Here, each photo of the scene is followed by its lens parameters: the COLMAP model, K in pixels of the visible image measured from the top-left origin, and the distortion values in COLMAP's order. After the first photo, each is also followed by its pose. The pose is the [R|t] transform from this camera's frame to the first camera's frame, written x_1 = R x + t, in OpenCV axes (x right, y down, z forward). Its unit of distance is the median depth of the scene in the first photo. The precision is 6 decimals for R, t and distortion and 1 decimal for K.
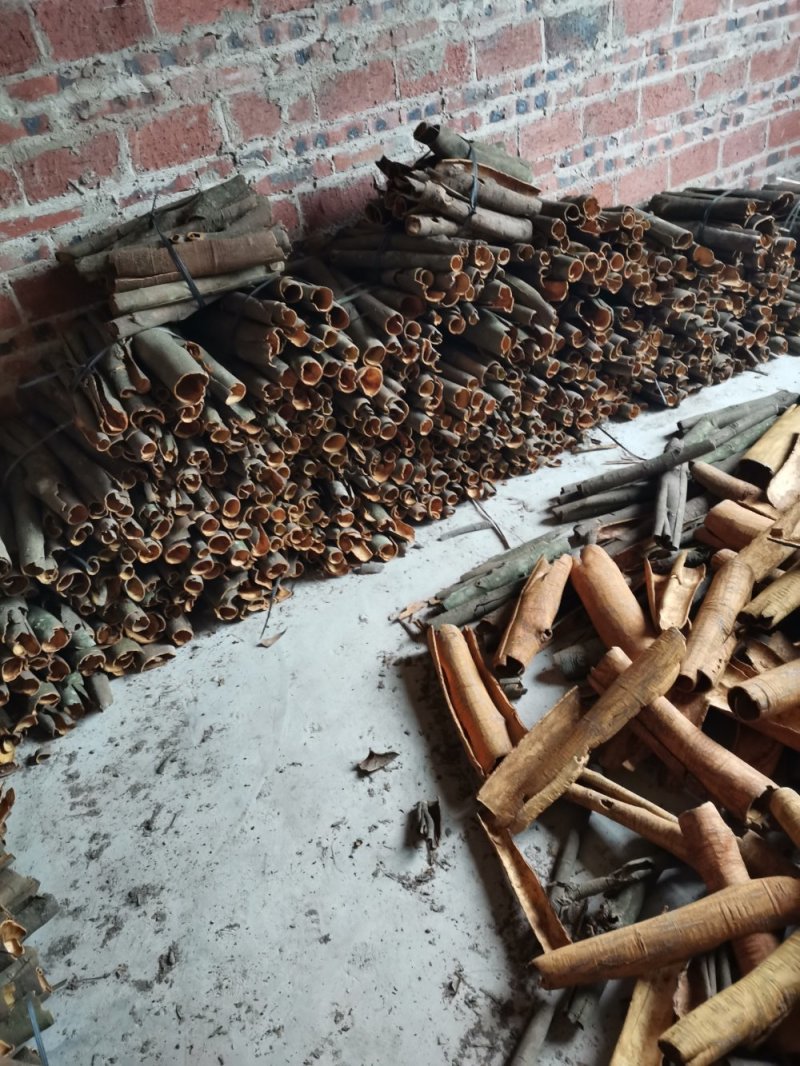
lens RADIAL K [[799.6, 0, 397.4], [0, 799.6, 529.7], [0, 0, 1]] dist [0.113494, -0.135725]
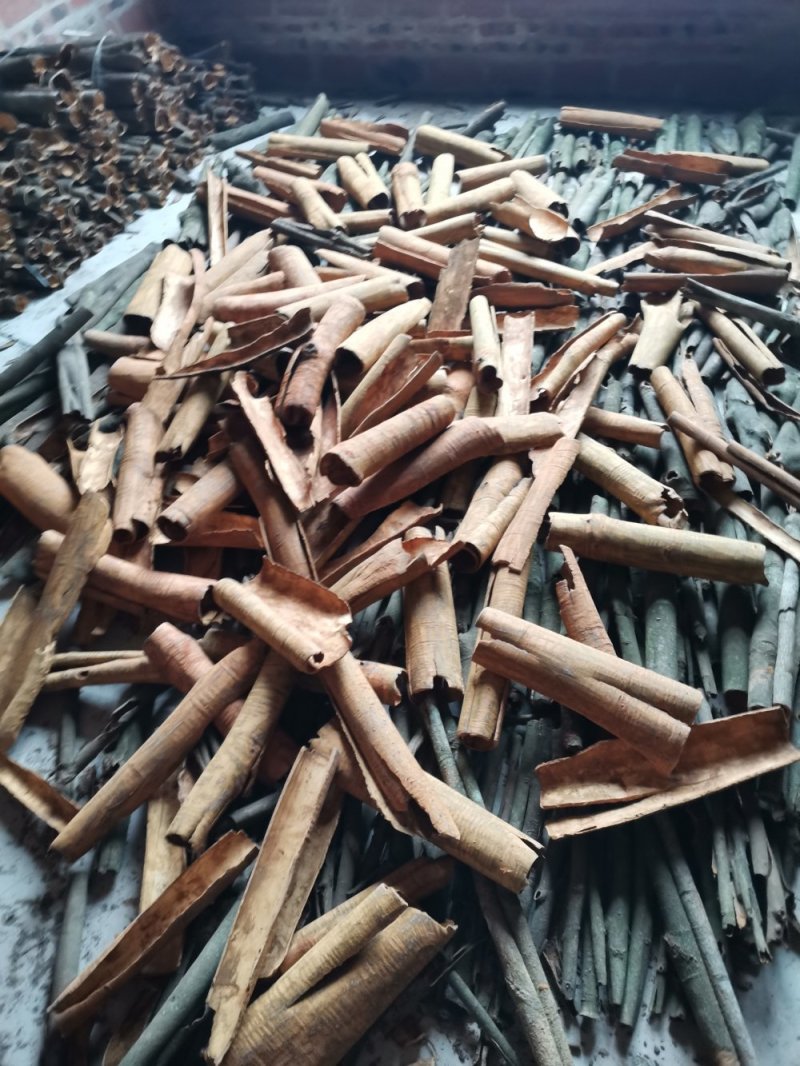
lens RADIAL K [[799.6, 0, 397.4], [0, 799.6, 529.7], [0, 0, 1]] dist [0.113494, -0.135725]
pose [[0.790340, -0.411723, 0.453703, 0.133748], [0.360360, 0.911289, 0.199232, 0.082972], [-0.495483, 0.006036, 0.868597, -0.052040]]
